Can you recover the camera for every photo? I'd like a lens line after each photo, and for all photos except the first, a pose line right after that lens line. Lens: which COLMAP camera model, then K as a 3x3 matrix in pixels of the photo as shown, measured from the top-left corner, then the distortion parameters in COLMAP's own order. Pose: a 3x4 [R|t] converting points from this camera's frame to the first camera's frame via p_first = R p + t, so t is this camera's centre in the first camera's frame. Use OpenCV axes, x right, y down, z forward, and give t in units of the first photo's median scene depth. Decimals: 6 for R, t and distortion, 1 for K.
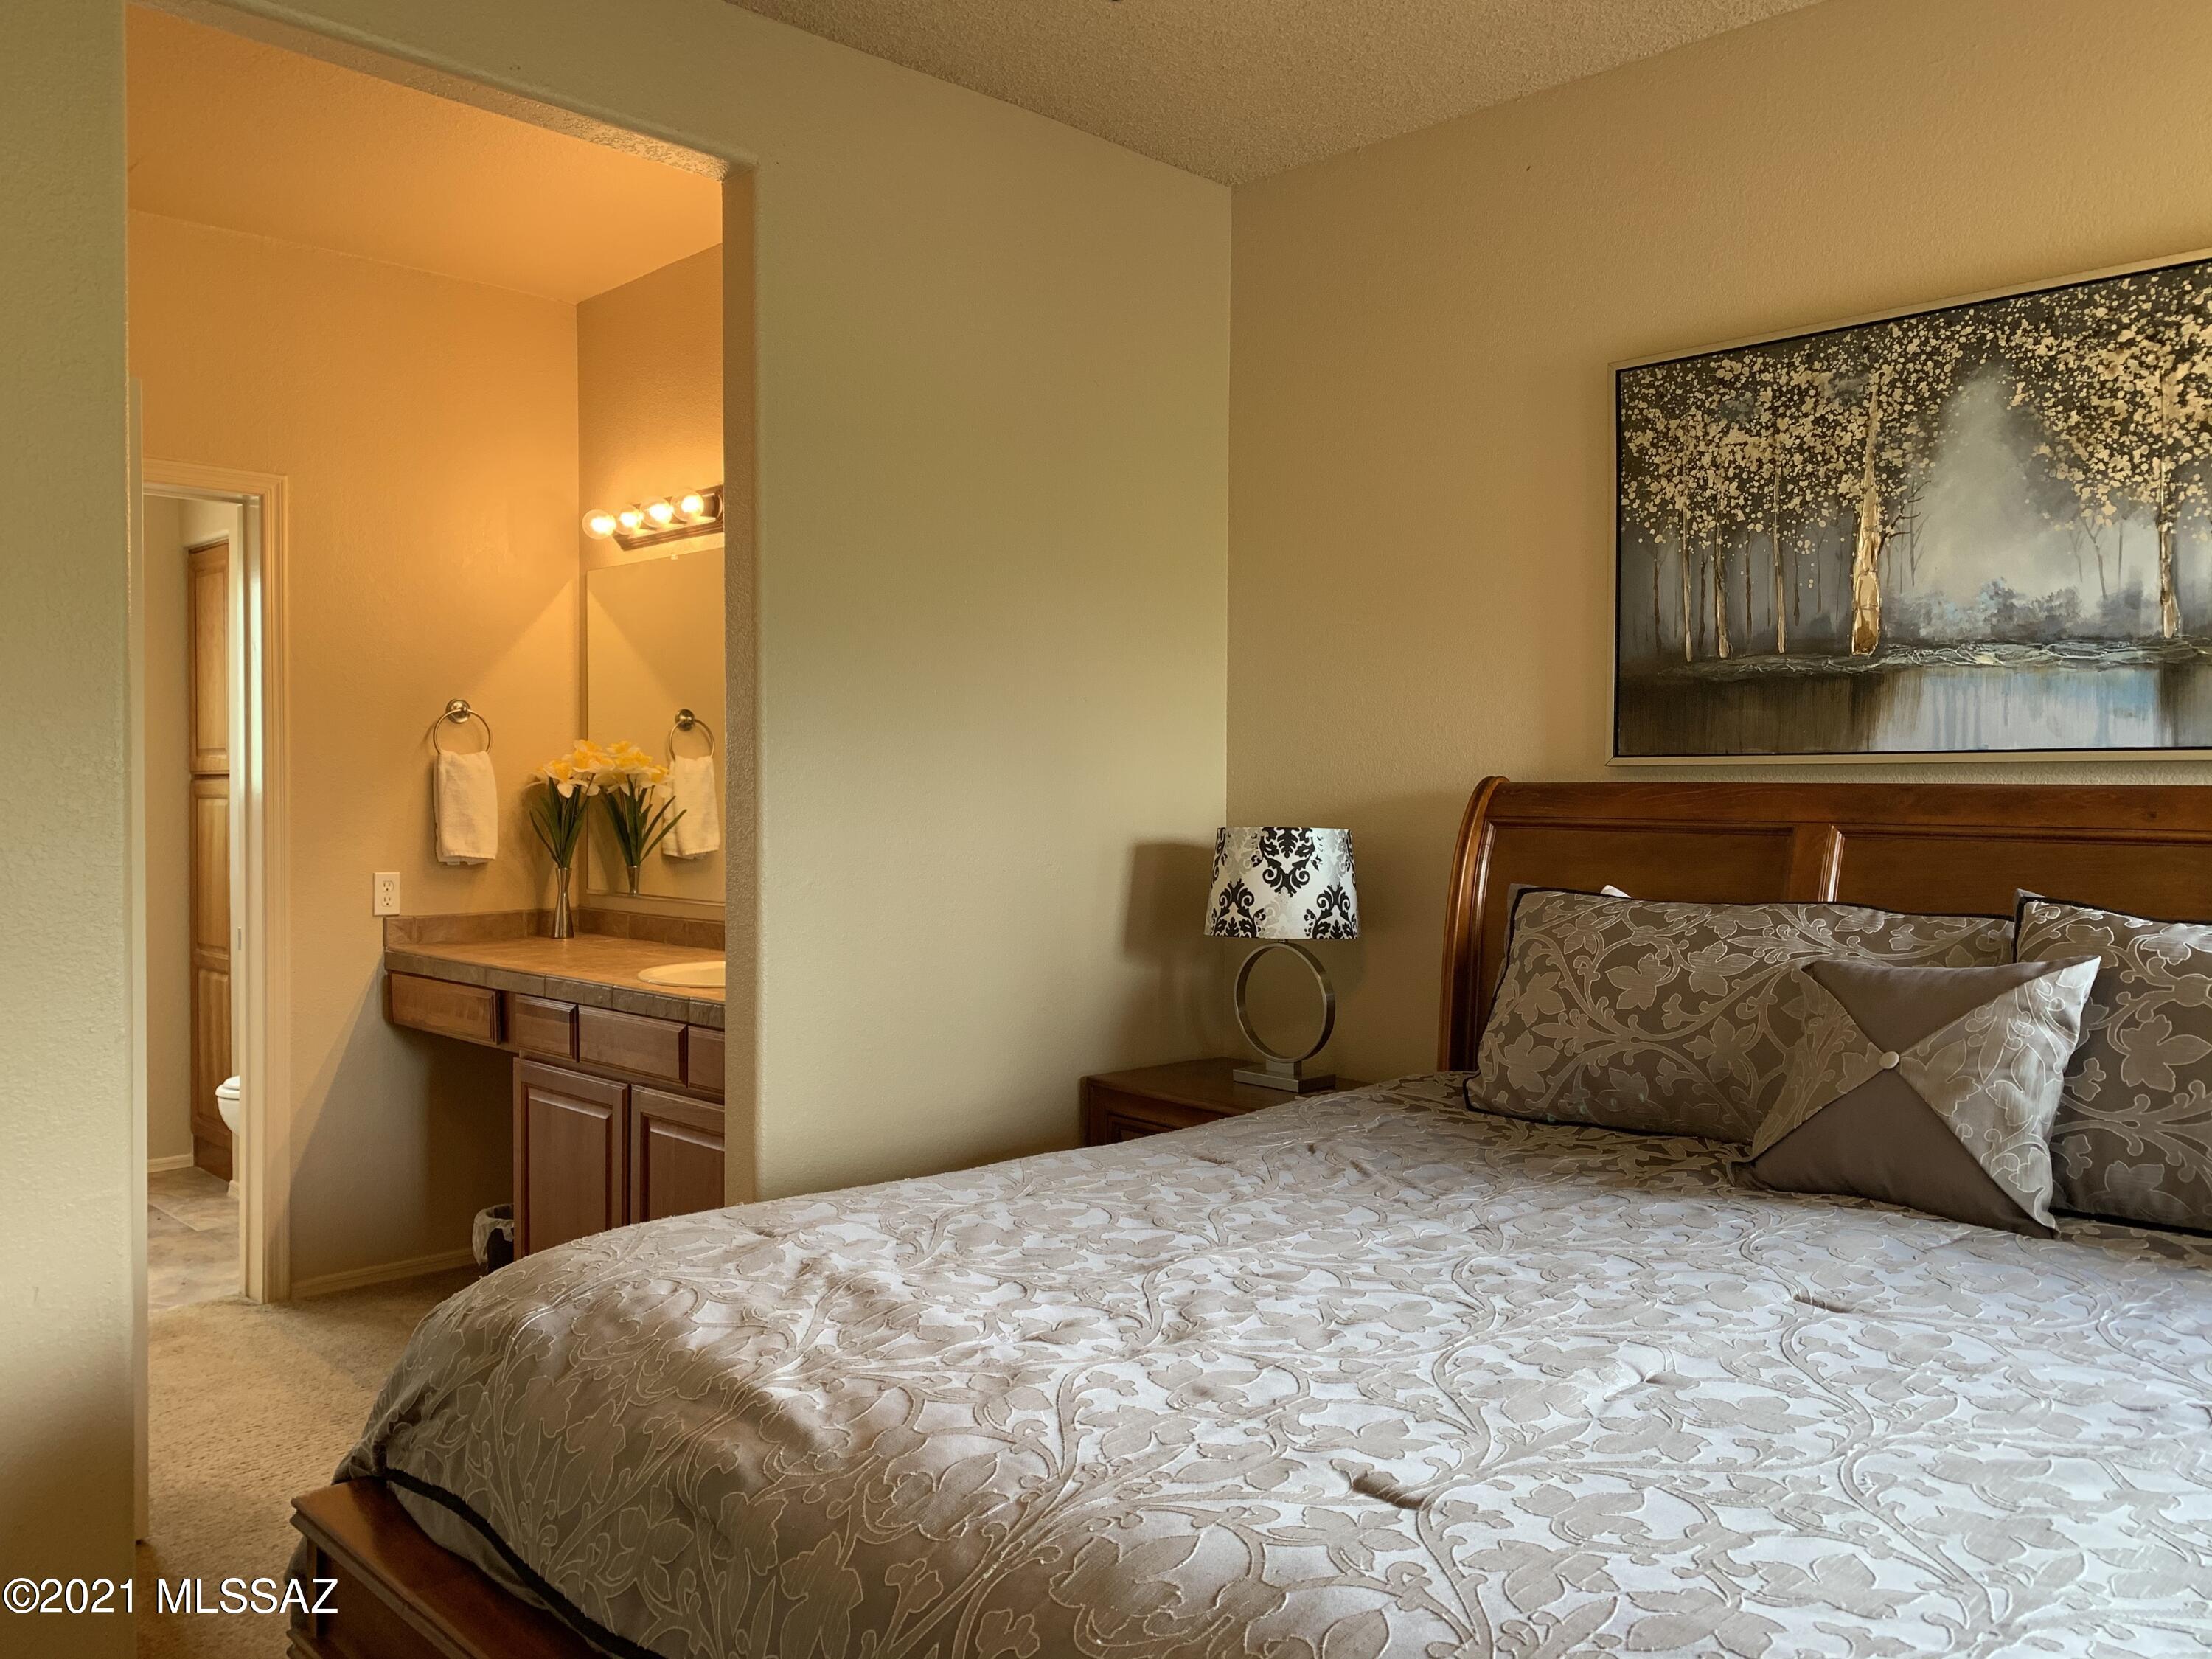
lens RADIAL K [[1706.4, 0, 1106.0], [0, 1706.4, 829.5], [0, 0, 1]] dist [0.012274, 0.006740]
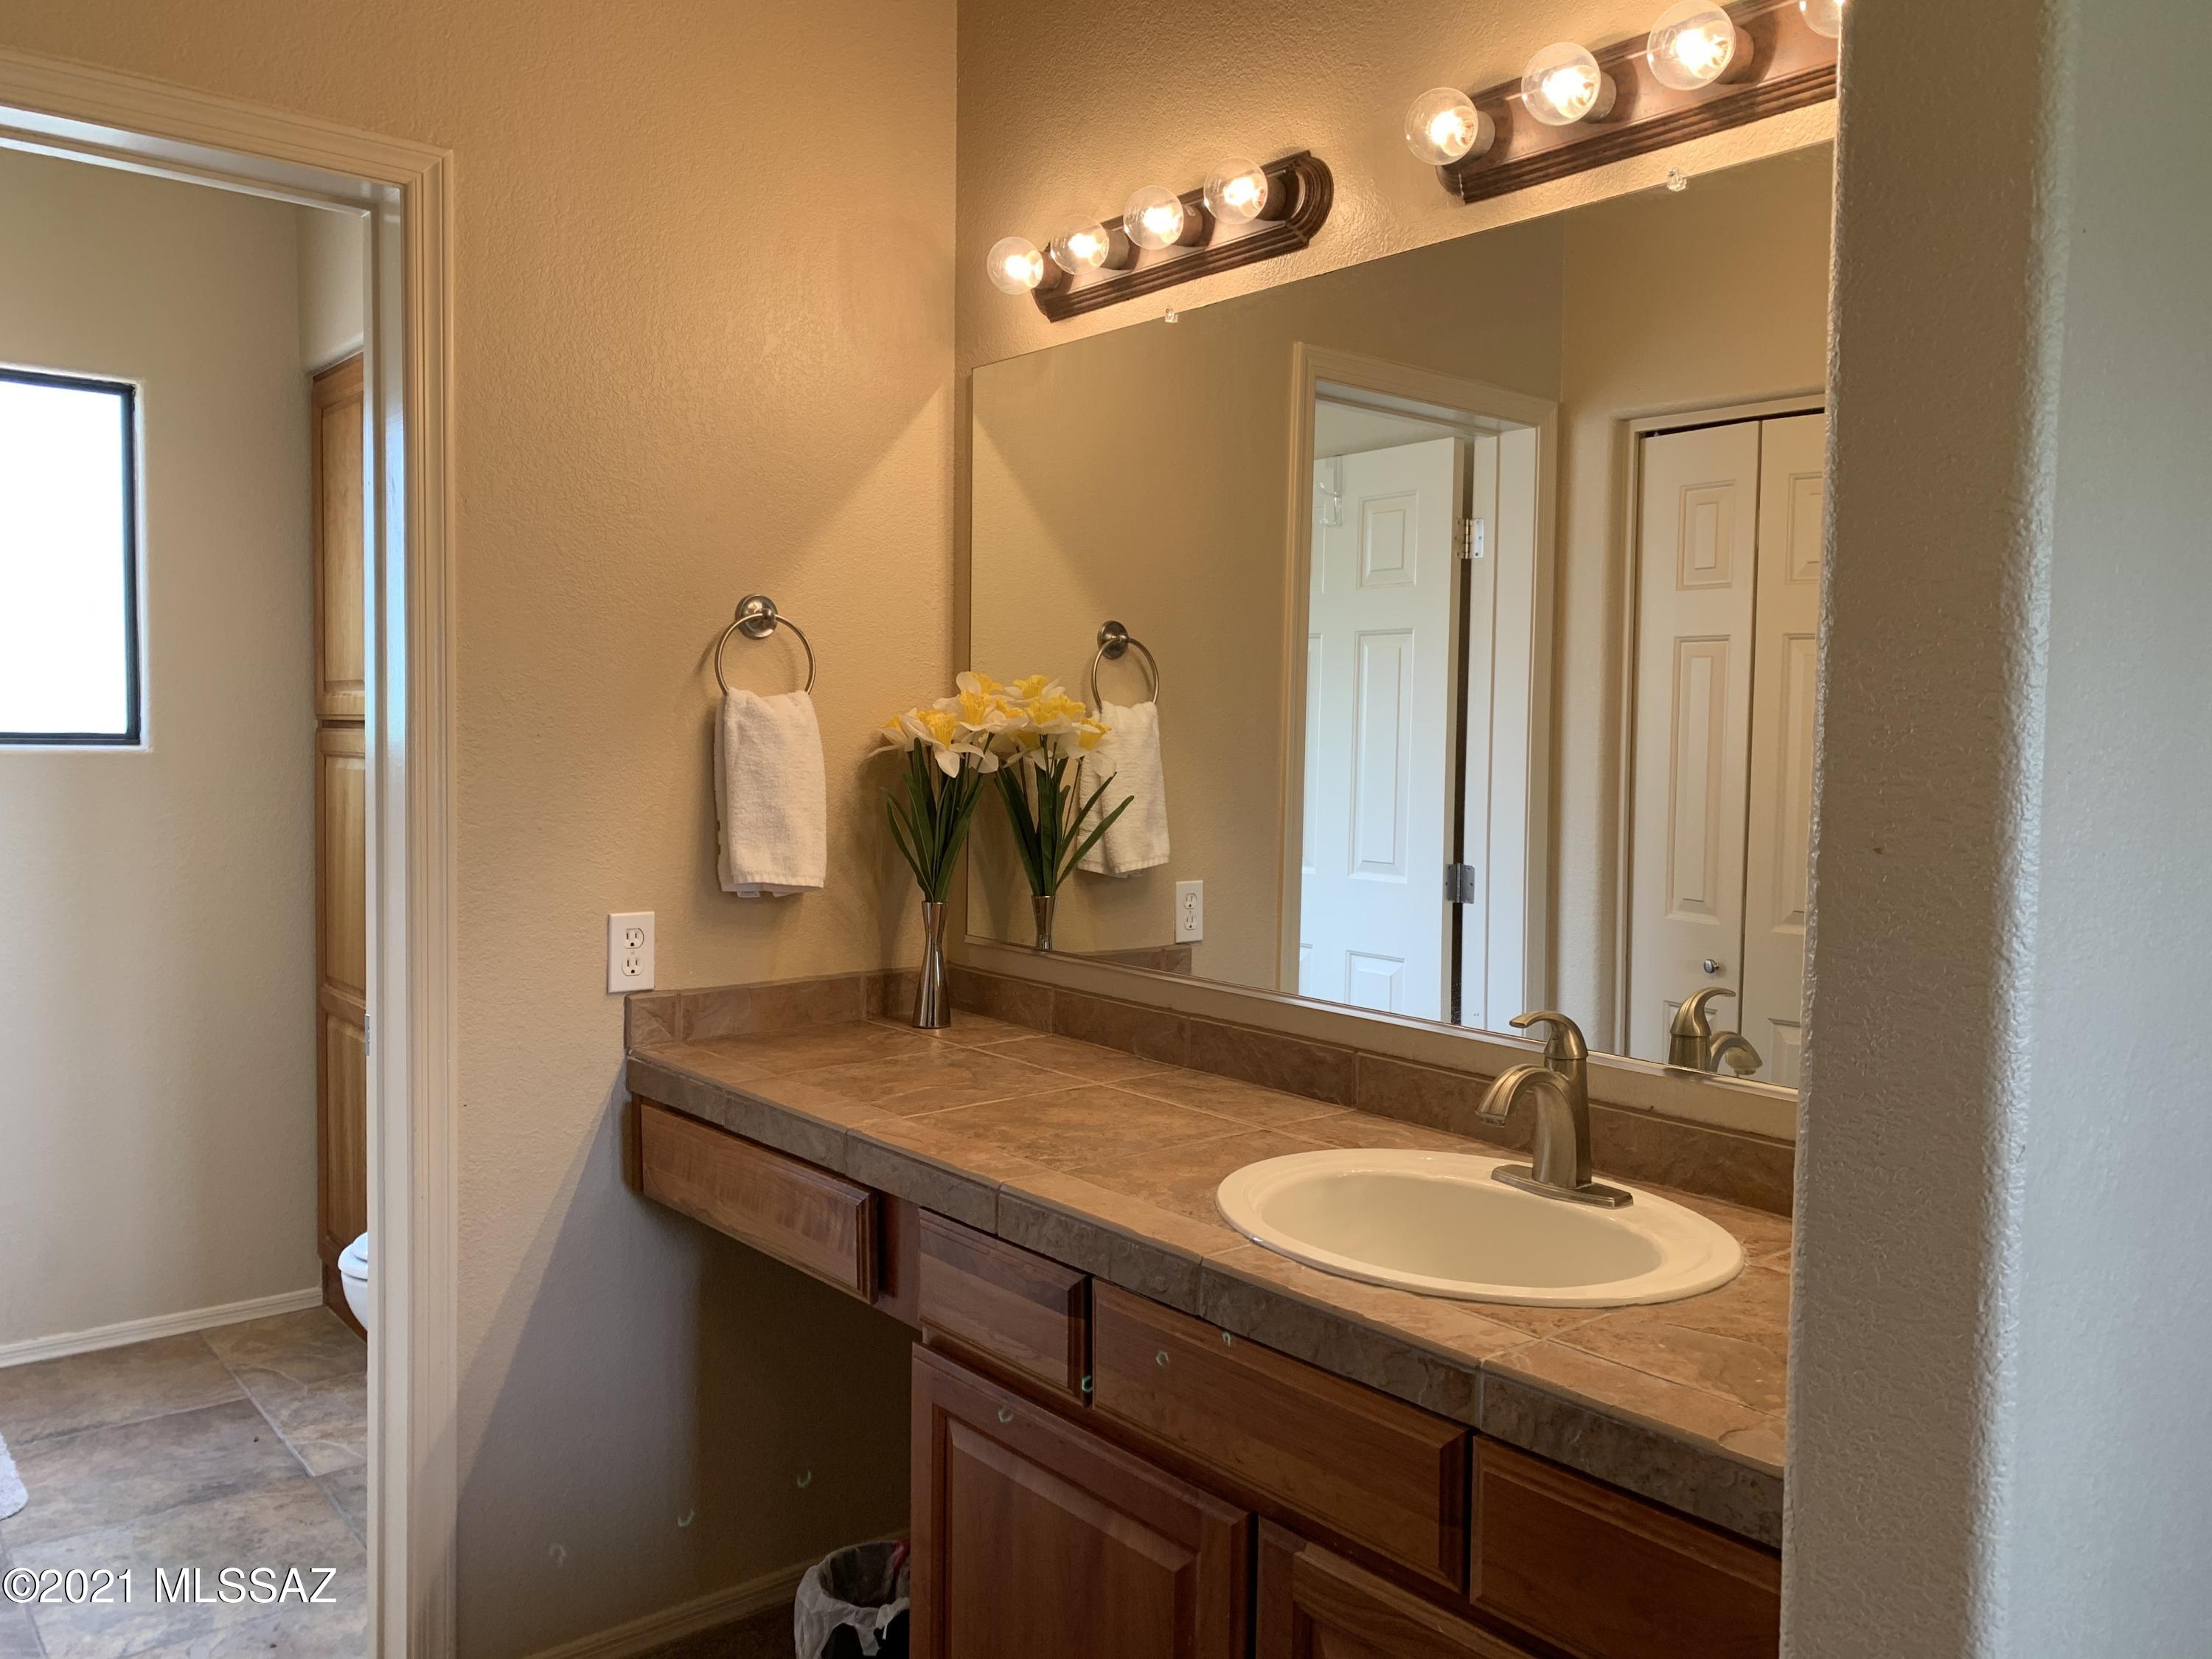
lens RADIAL K [[1680.1, 0, 1114.6], [0, 1680.1, 824.4], [0, 0, 1]] dist [0.061316, -0.103950]
pose [[0.996727, 0.016770, -0.079079, -0.215935], [-0.014211, 0.999361, 0.032809, -0.021573], [0.079579, -0.031577, 0.996328, 0.458775]]
